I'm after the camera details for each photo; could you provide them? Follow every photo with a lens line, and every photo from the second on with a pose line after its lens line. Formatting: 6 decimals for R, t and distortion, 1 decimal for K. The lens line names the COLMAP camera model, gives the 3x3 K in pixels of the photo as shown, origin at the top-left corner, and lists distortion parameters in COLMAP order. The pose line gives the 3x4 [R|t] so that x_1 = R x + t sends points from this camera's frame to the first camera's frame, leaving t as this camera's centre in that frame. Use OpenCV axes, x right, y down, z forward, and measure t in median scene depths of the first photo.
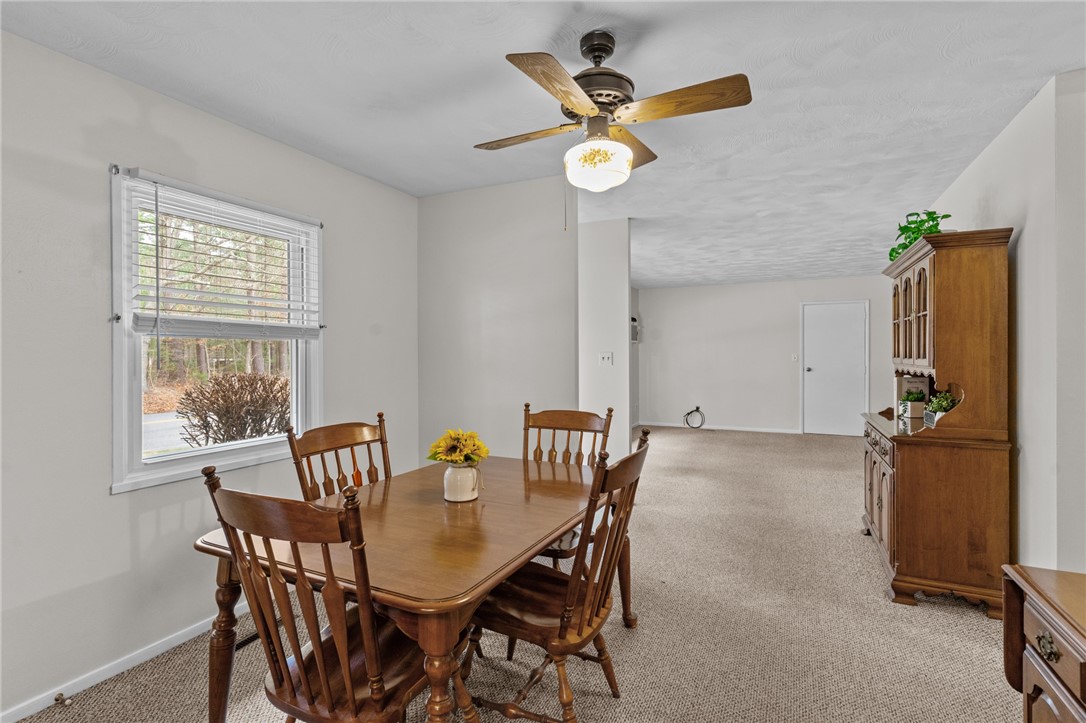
lens RADIAL K [[517.4, 0, 543.0], [0, 517.4, 361.5], [0, 0, 1]] dist [0.000905, 0.000094]
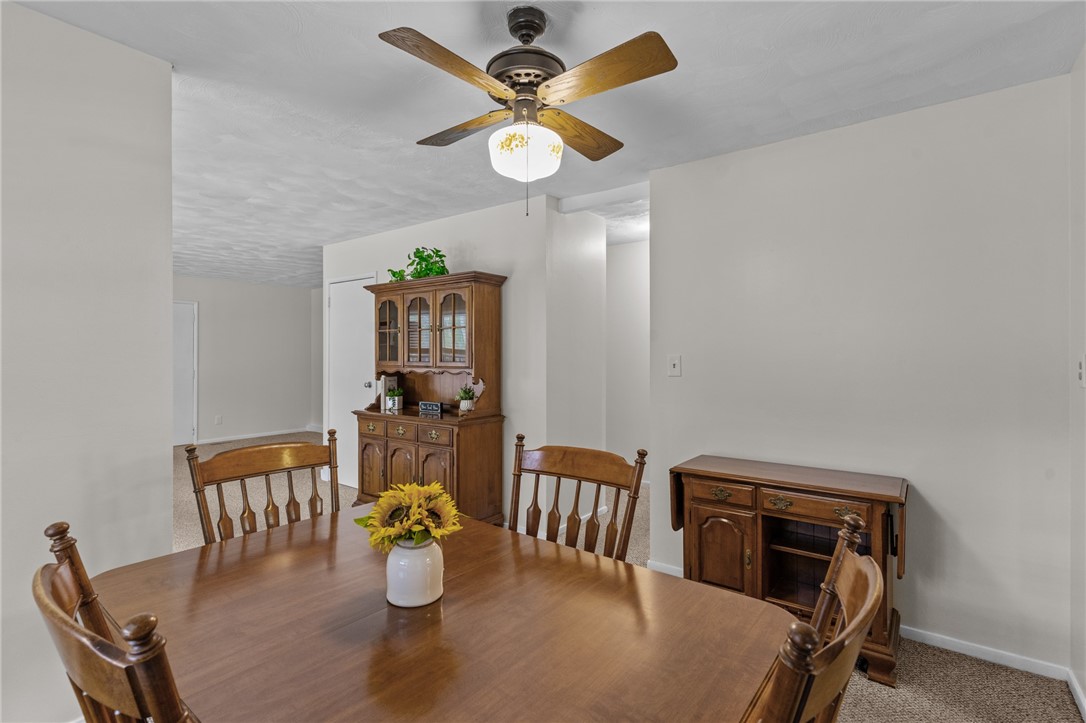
lens RADIAL K [[517.4, 0, 543.0], [0, 517.4, 361.5], [0, 0, 1]] dist [0.000905, 0.000094]
pose [[0.198827, -0.009613, 0.979987, -0.514787], [0.018163, 0.999816, 0.006123, -0.009045], [-0.979866, 0.016582, 0.198966, 0.508166]]
